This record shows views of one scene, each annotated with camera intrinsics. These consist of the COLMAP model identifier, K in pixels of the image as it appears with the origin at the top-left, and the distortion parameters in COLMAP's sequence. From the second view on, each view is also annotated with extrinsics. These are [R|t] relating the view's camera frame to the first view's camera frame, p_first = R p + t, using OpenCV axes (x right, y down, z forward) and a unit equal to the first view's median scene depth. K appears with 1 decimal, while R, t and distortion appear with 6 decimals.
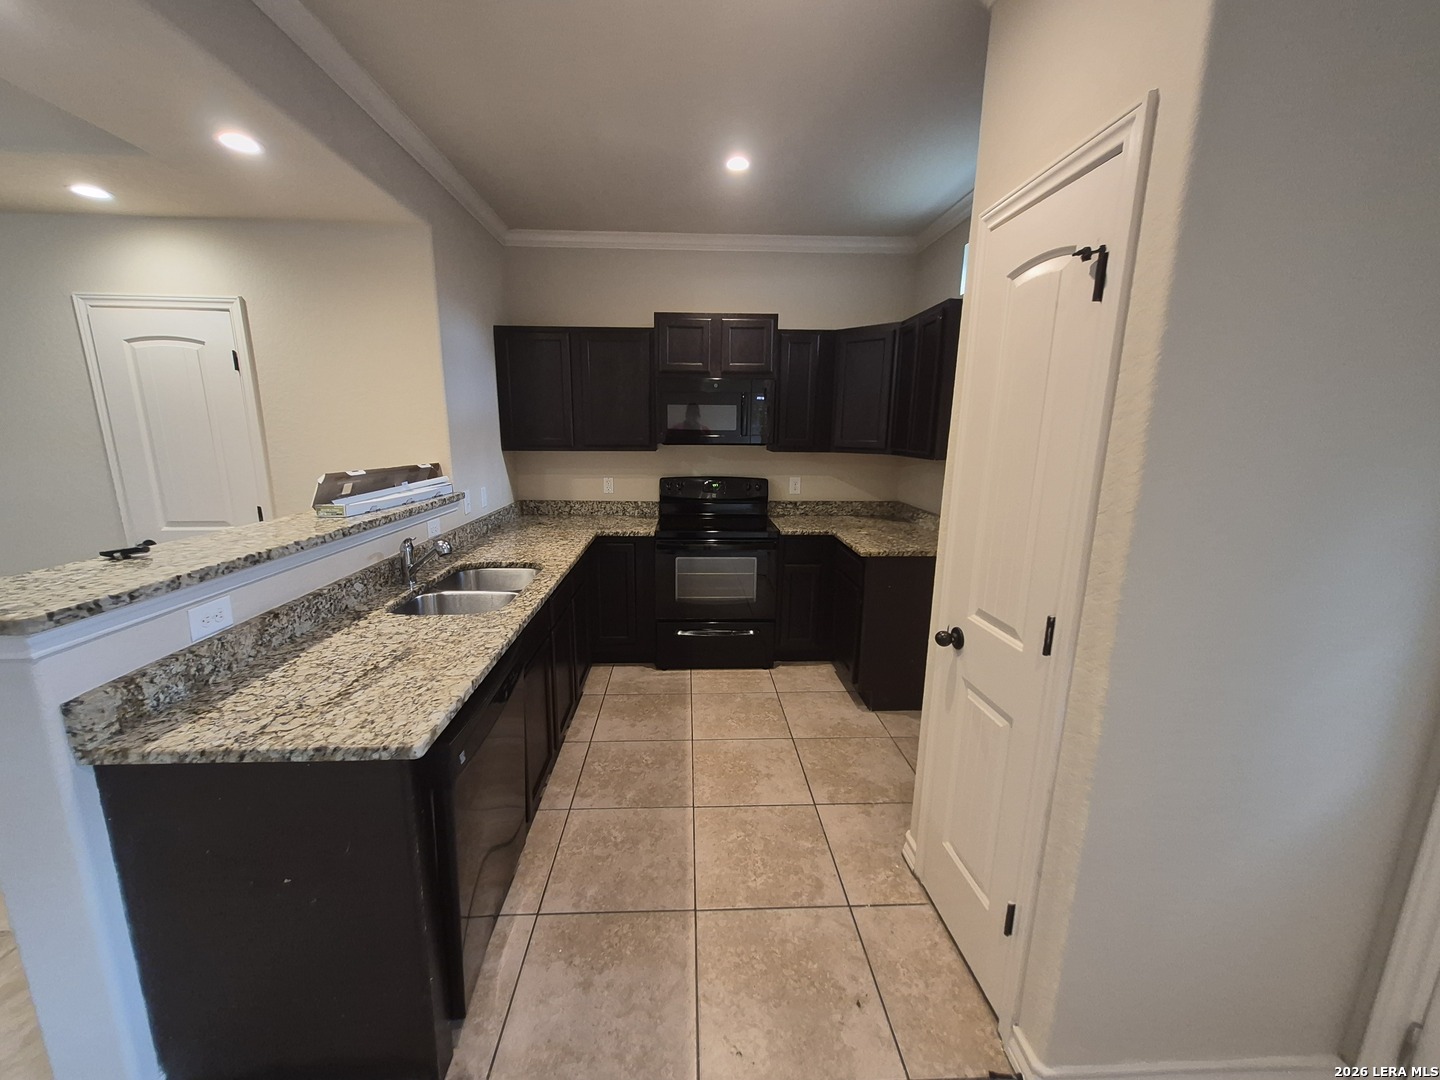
lens RADIAL K [[565.1, 0, 708.7], [0, 565.1, 546.6], [0, 0, 1]] dist [0.008064, -0.000579]
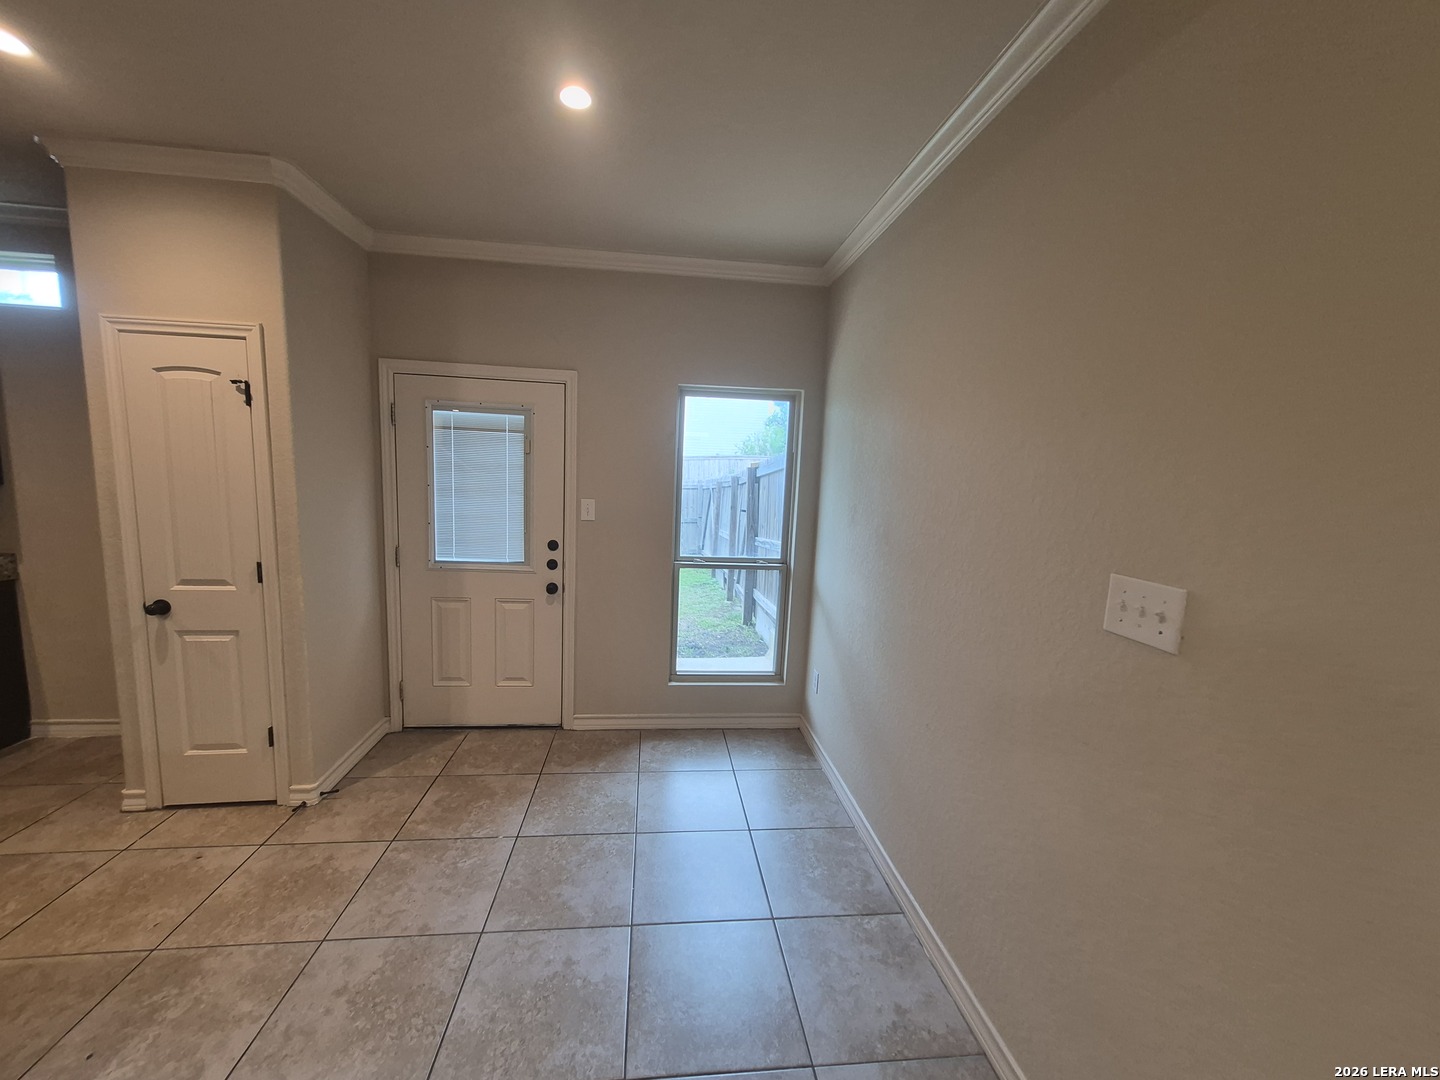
lens RADIAL K [[565.1, 0, 708.7], [0, 565.1, 546.6], [0, 0, 1]] dist [0.008064, -0.000579]
pose [[-0.060248, -0.143144, 0.987866, -1.104232], [0.169975, 0.973739, 0.151463, 0.031850], [-0.983605, 0.177038, -0.034335, -0.360204]]
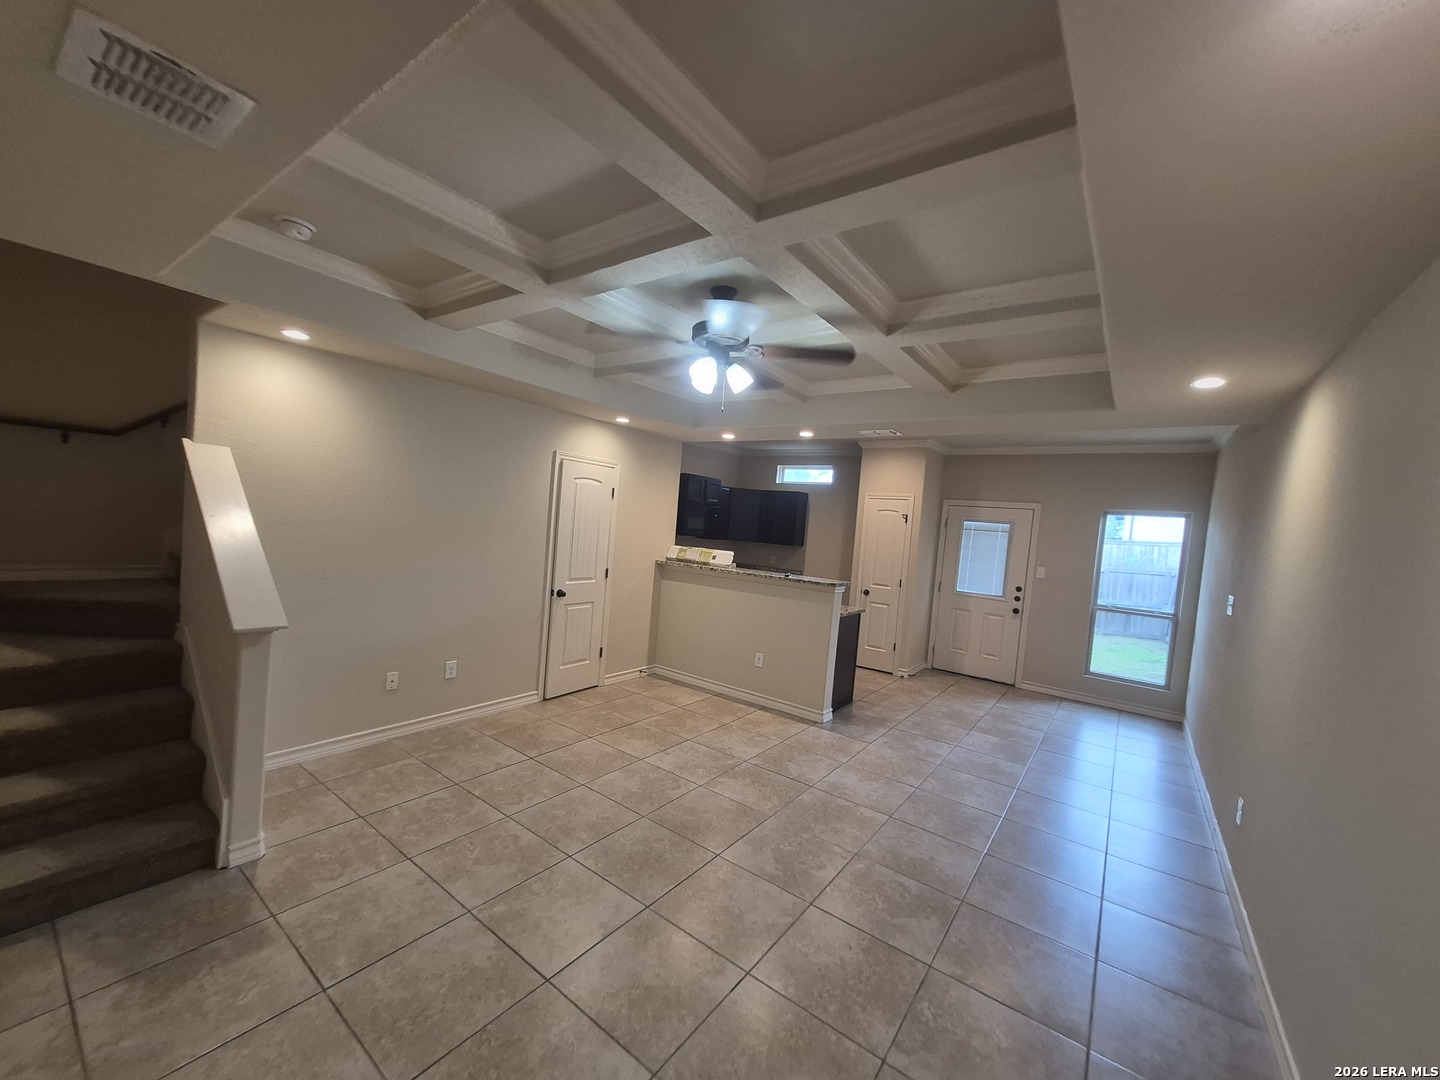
lens RADIAL K [[565.1, 0, 708.7], [0, 565.1, 546.6], [0, 0, 1]] dist [0.008064, -0.000579]
pose [[0.631767, 0.003857, 0.775149, -3.579121], [0.090497, 0.992782, -0.078698, 0.058774], [-0.769858, 0.119868, 0.626858, -0.742929]]
